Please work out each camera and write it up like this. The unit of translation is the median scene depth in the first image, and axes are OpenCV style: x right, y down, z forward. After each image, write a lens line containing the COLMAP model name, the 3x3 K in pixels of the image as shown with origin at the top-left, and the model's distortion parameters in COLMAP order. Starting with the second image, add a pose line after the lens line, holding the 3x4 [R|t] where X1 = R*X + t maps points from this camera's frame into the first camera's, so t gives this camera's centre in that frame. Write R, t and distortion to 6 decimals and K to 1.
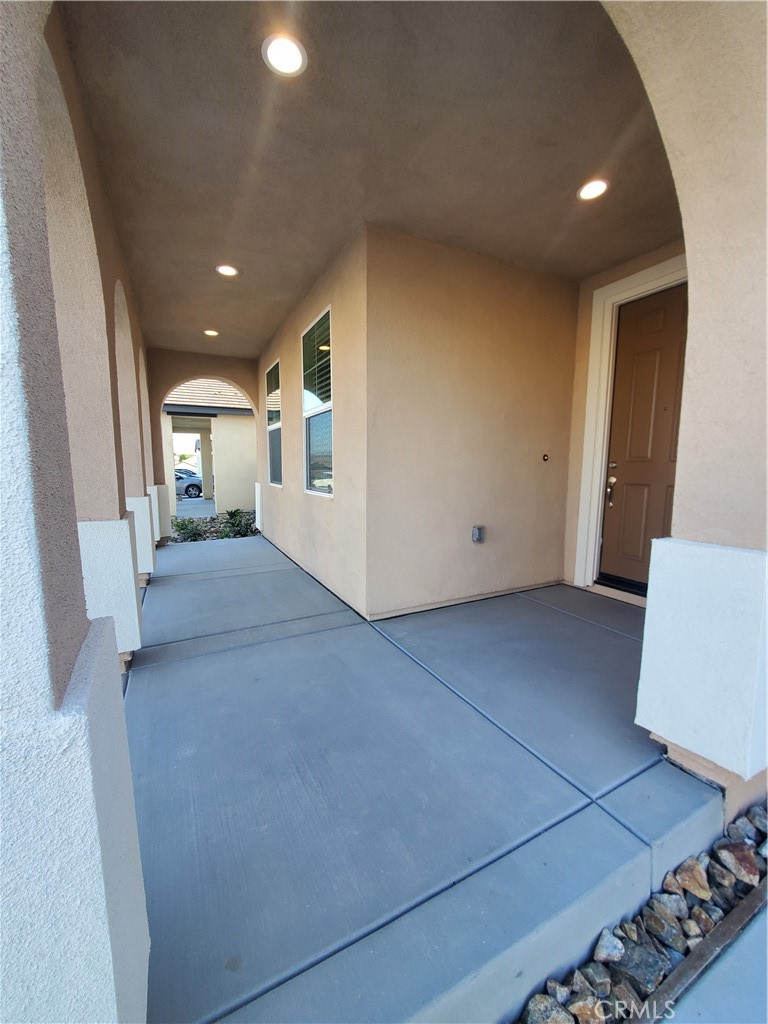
lens RADIAL K [[408.4, 0, 384.0], [0, 408.4, 512.0], [0, 0, 1]] dist [0.002902, 0.000243]
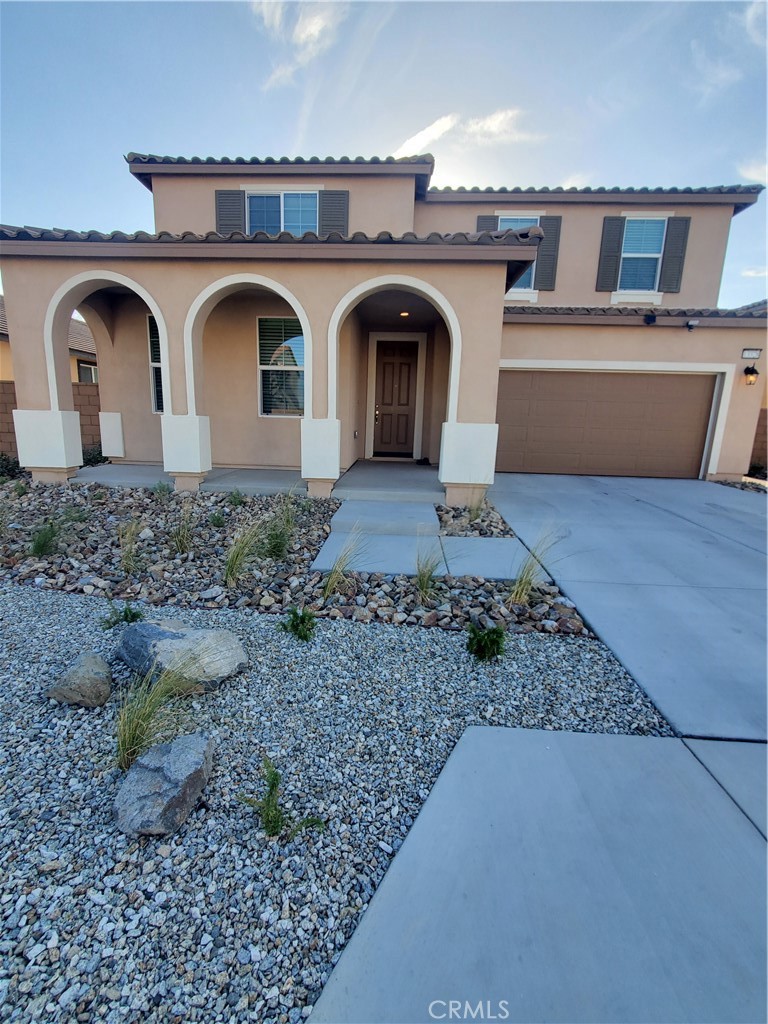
lens RADIAL K [[408.4, 0, 384.0], [0, 408.4, 512.0], [0, 0, 1]] dist [0.002902, 0.000243]
pose [[0.493341, -0.180233, 0.850959, -1.621899], [0.076461, 0.983497, 0.163976, 0.109932], [-0.866469, -0.015831, 0.498980, -0.278621]]
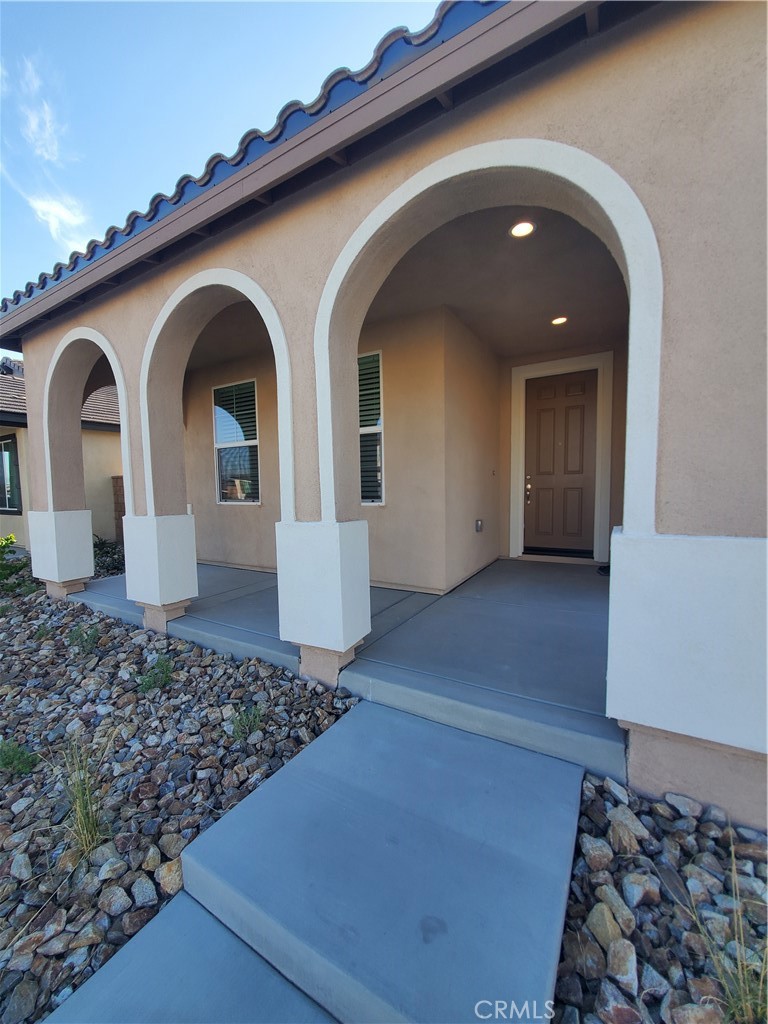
lens RADIAL K [[395.8, 0, 384.0], [0, 395.8, 512.0], [0, 0, 1]] dist [-0.000639, -0.000114]
pose [[0.848132, -0.053682, 0.527058, -0.719175], [0.085314, 0.995708, -0.035872, 0.026369], [-0.522870, 0.075390, 0.849072, 0.002599]]
